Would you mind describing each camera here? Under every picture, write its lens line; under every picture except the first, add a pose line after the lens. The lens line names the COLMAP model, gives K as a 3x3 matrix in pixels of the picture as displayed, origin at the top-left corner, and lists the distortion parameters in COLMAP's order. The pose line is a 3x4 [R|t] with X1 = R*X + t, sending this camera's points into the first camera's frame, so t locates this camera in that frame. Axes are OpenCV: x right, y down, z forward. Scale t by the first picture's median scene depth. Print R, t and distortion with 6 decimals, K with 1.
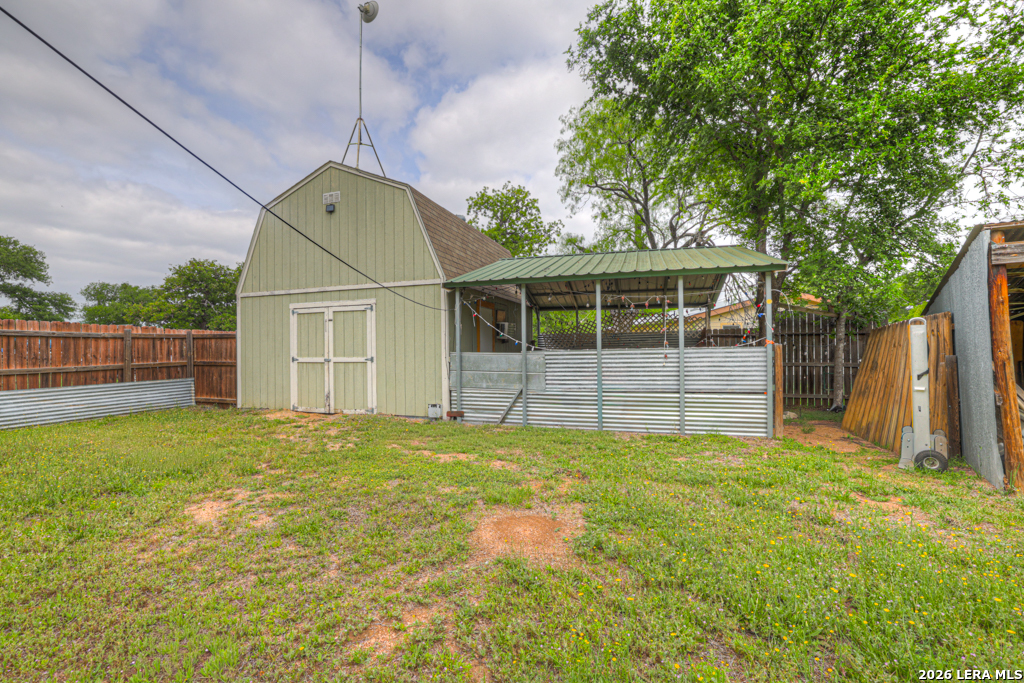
lens RADIAL K [[439.9, 0, 506.6], [0, 439.9, 338.7], [0, 0, 1]] dist [-0.047856, 0.018757]
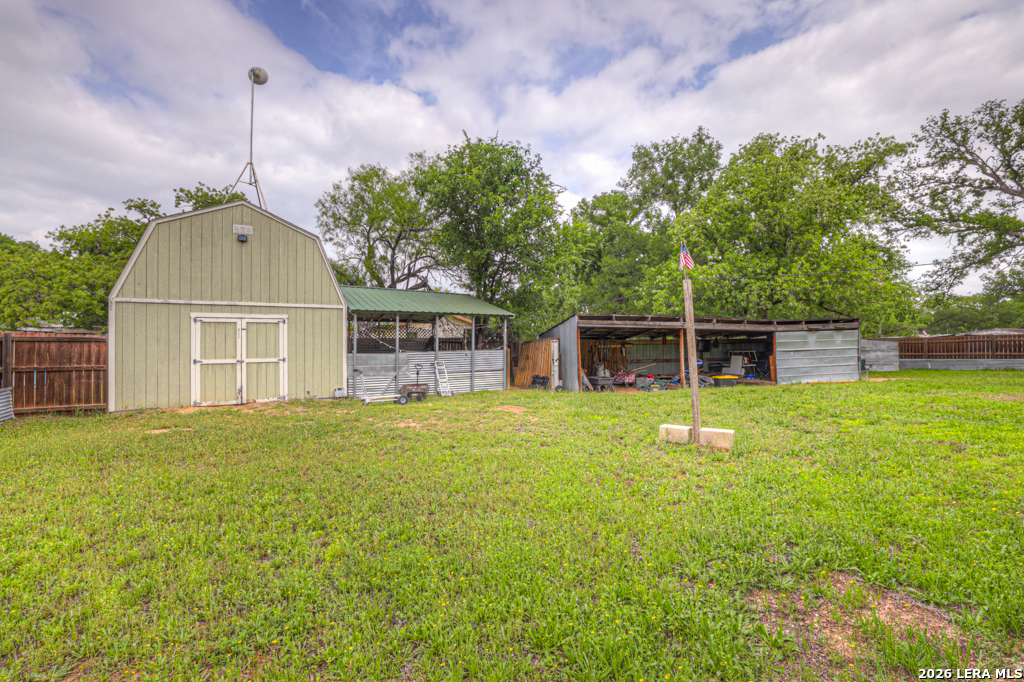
lens RADIAL K [[439.9, 0, 506.6], [0, 439.9, 338.2], [0, 0, 1]] dist [-0.047856, 0.018757]
pose [[0.643267, 0.013575, 0.765521, -0.864706], [-0.019871, 0.999802, -0.001032, -0.030243], [-0.765384, -0.014548, 0.643410, -0.371464]]
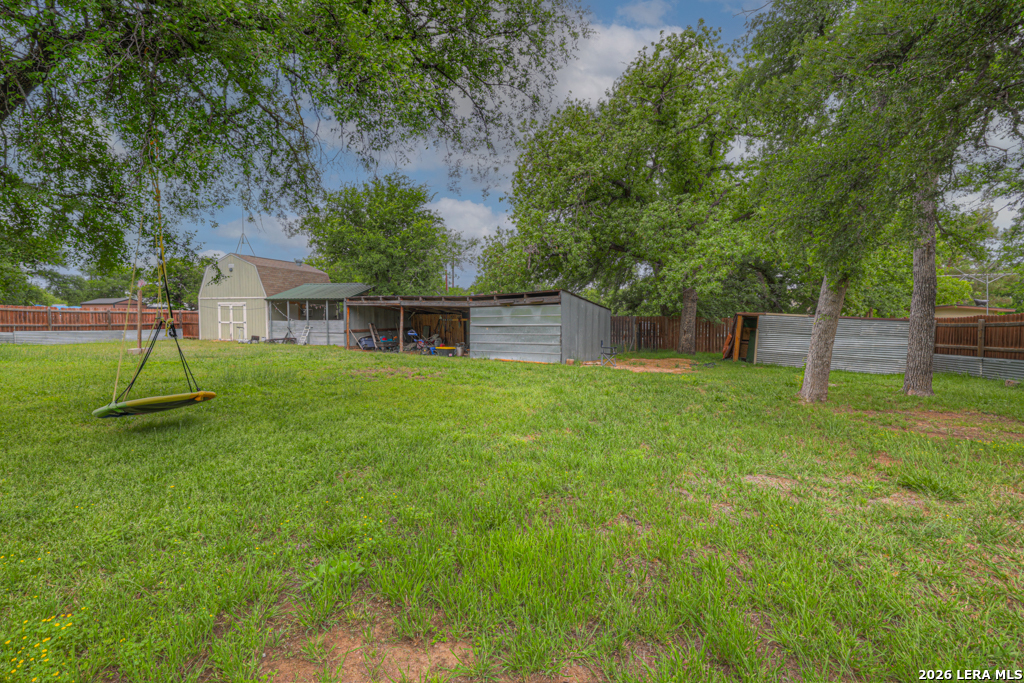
lens RADIAL K [[441.2, 0, 509.2], [0, 441.2, 337.3], [0, 0, 1]] dist [-0.045768, 0.018892]
pose [[0.998496, 0.015310, 0.052652, 1.295919], [-0.018879, 0.997509, 0.067971, -0.084799], [-0.051480, -0.068863, 0.996297, -1.992879]]
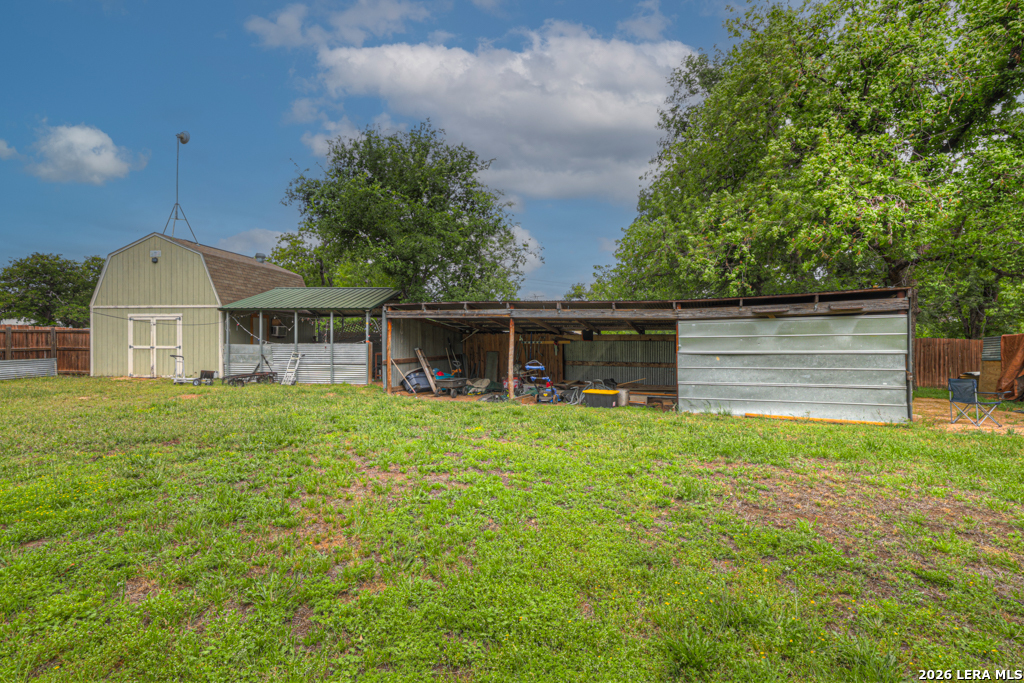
lens RADIAL K [[441.2, 0, 509.2], [0, 441.2, 337.3], [0, 0, 1]] dist [-0.045768, 0.018892]
pose [[0.974001, 0.015577, 0.226006, 0.593584], [-0.020158, 0.999635, 0.017972, -0.051125], [-0.225644, -0.022060, 0.973960, -1.009389]]
